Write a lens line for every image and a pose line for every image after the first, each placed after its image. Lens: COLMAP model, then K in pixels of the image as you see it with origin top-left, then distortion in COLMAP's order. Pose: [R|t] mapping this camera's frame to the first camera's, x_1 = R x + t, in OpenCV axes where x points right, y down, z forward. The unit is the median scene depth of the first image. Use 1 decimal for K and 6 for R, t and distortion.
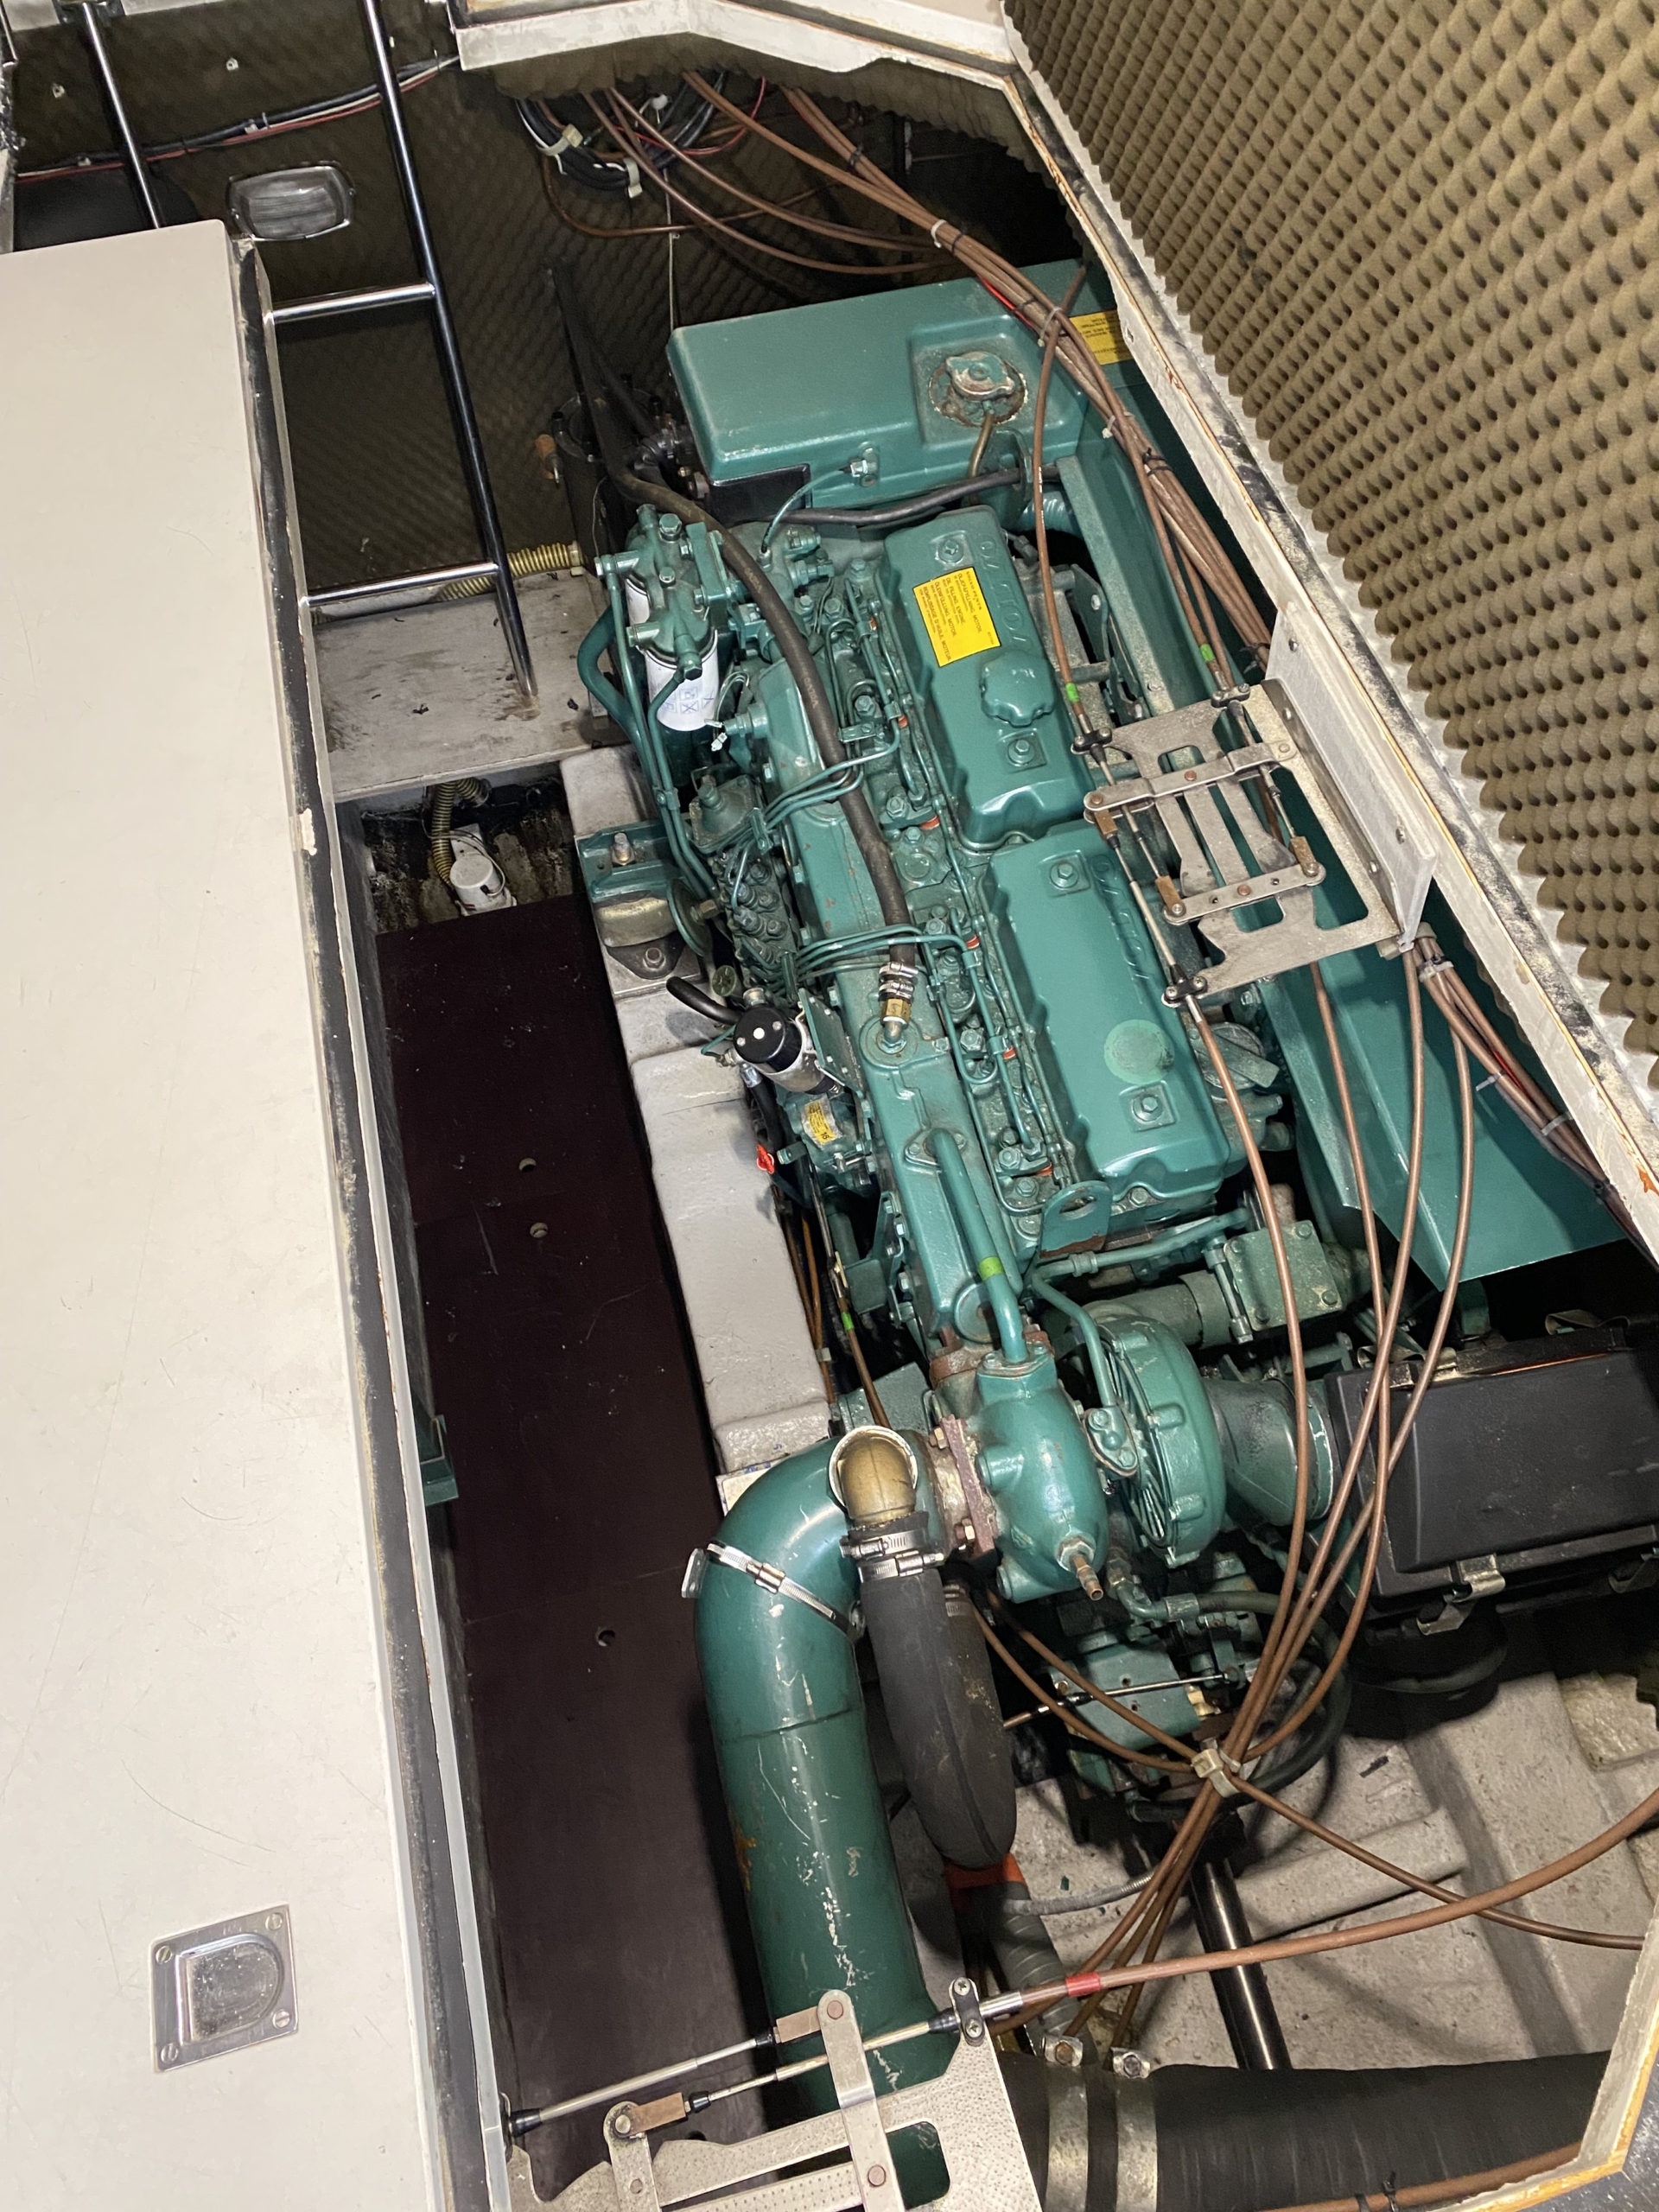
lens RADIAL K [[1663.3, 0, 840.7], [0, 1663.3, 1105.6], [0, 0, 1]] dist [0.035817, -0.000124]
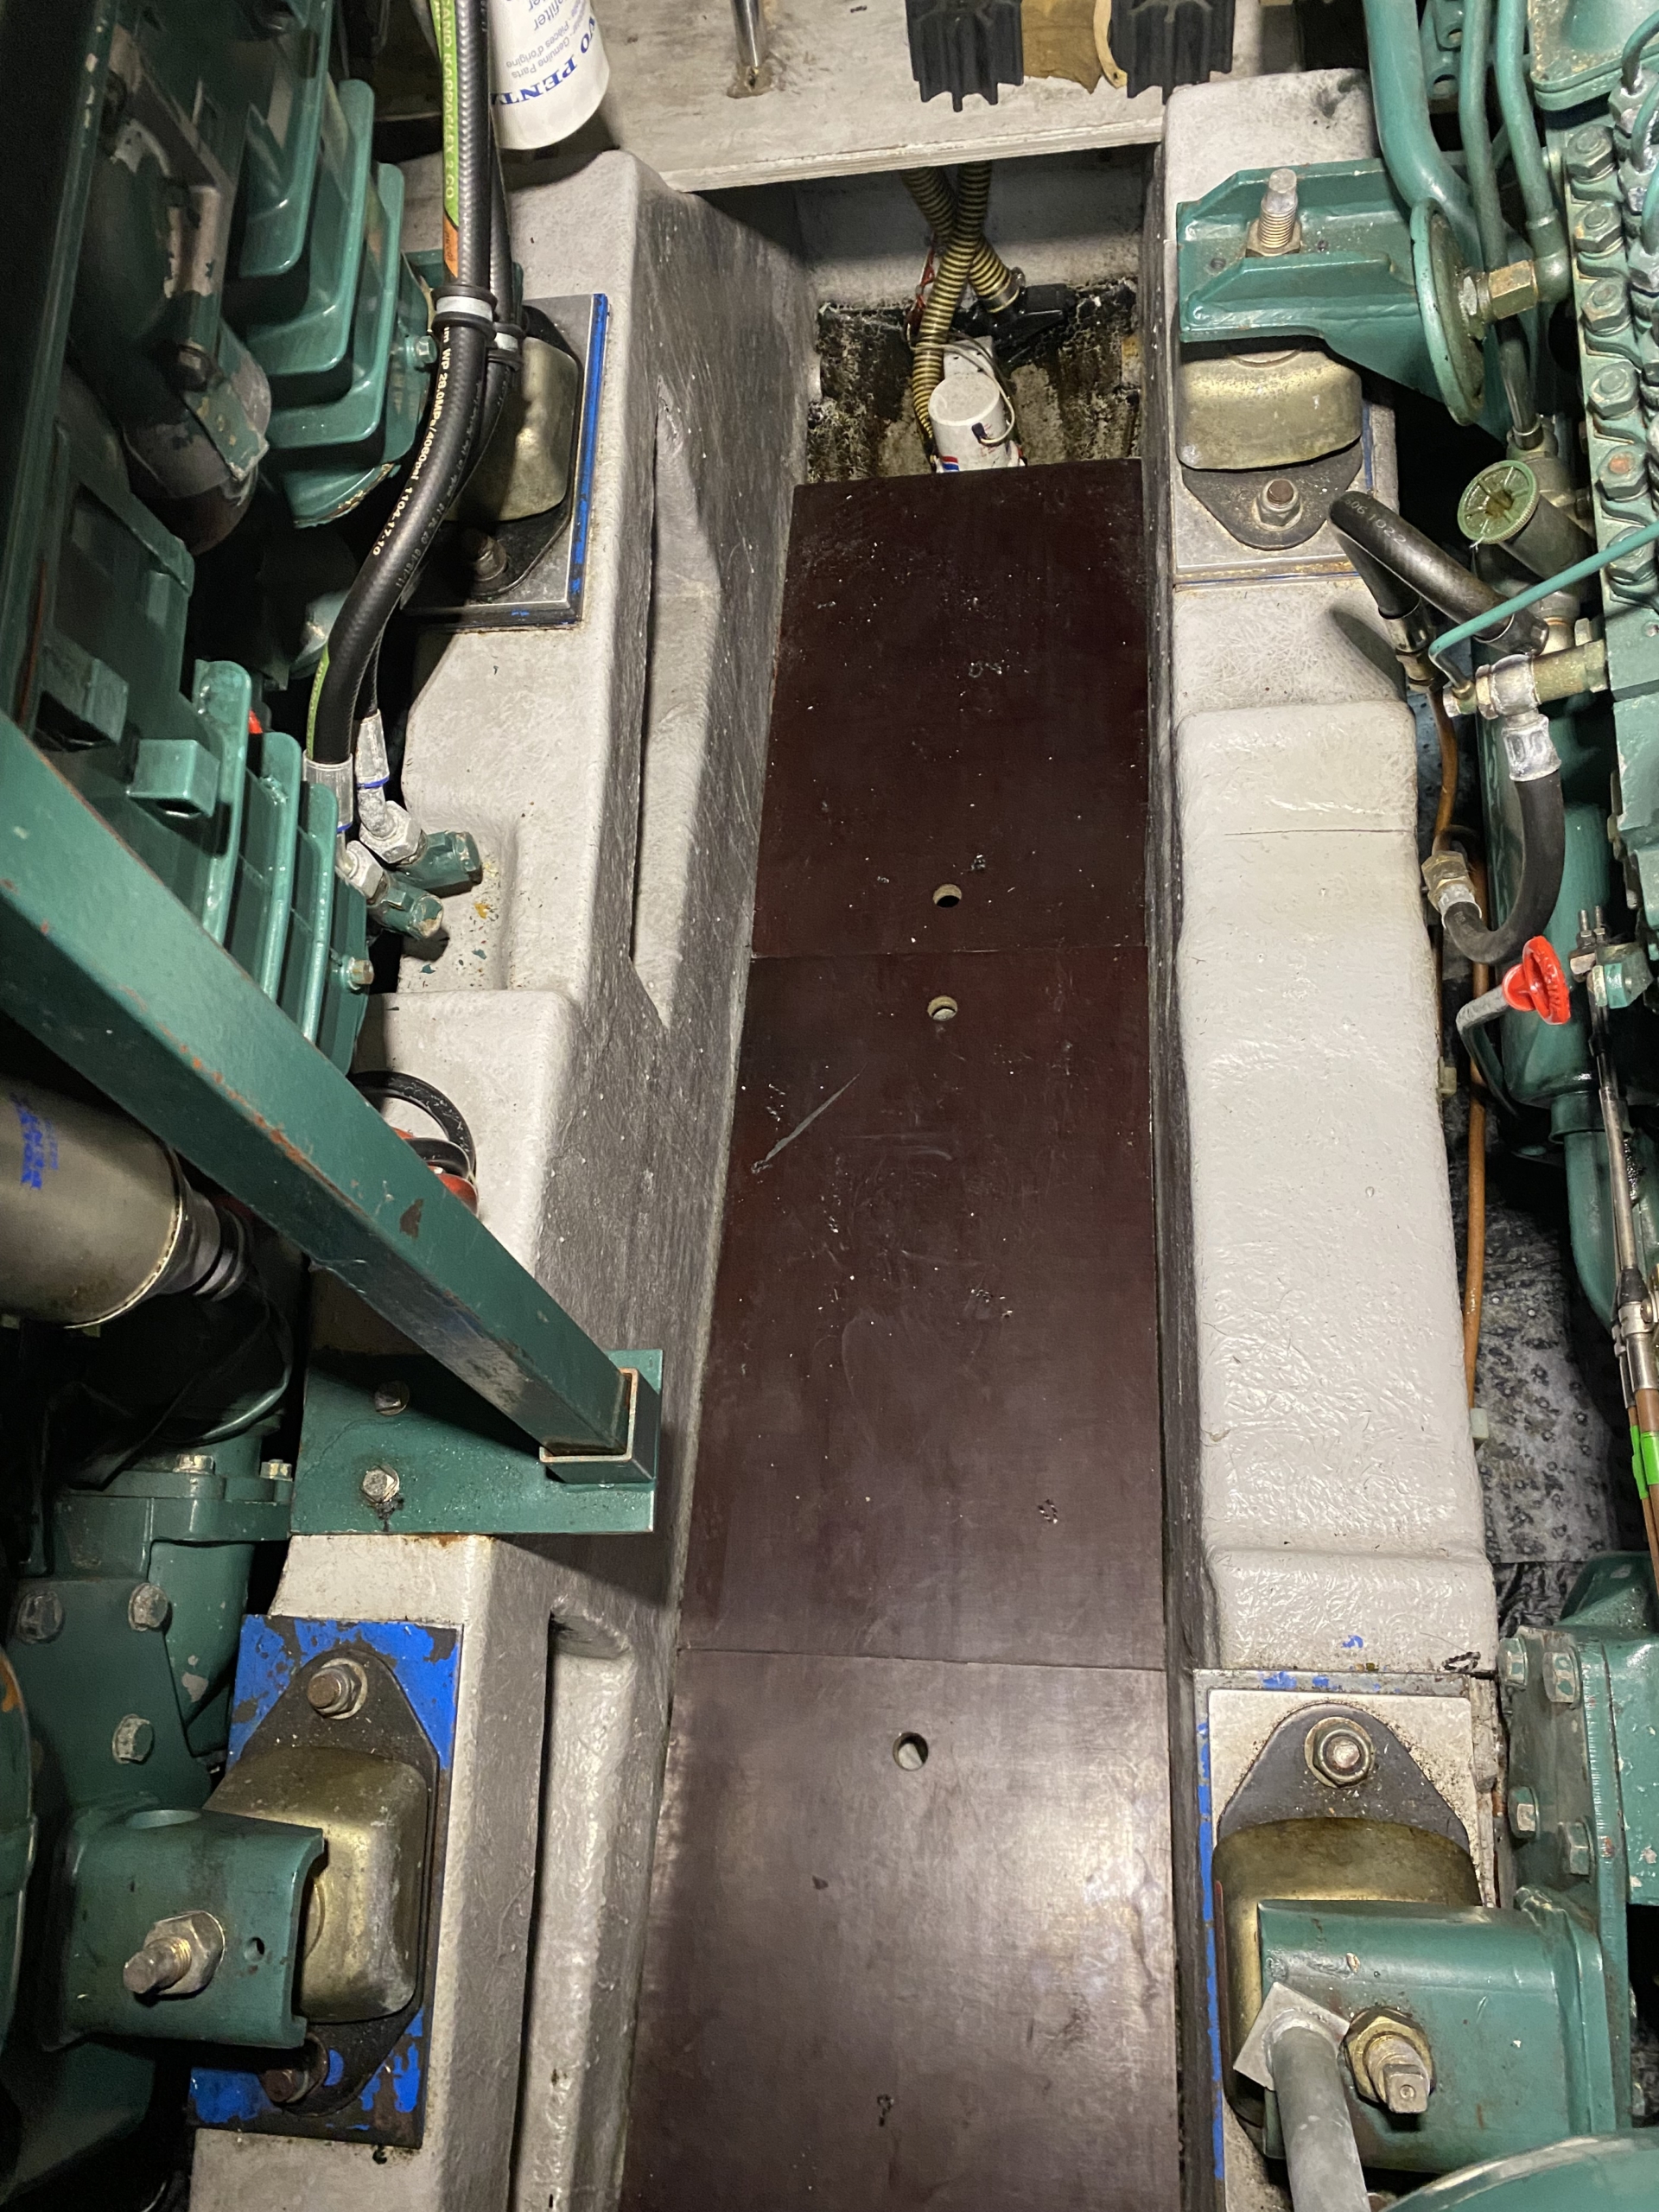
lens RADIAL K [[1663.3, 0, 839.6], [0, 1663.3, 1116.4], [0, 0, 1]] dist [0.035817, -0.000124]
pose [[0.942950, 0.226910, -0.243632, -0.054372], [-0.188134, 0.966897, 0.172381, 0.014581], [0.274683, -0.116711, 0.954425, 0.362779]]
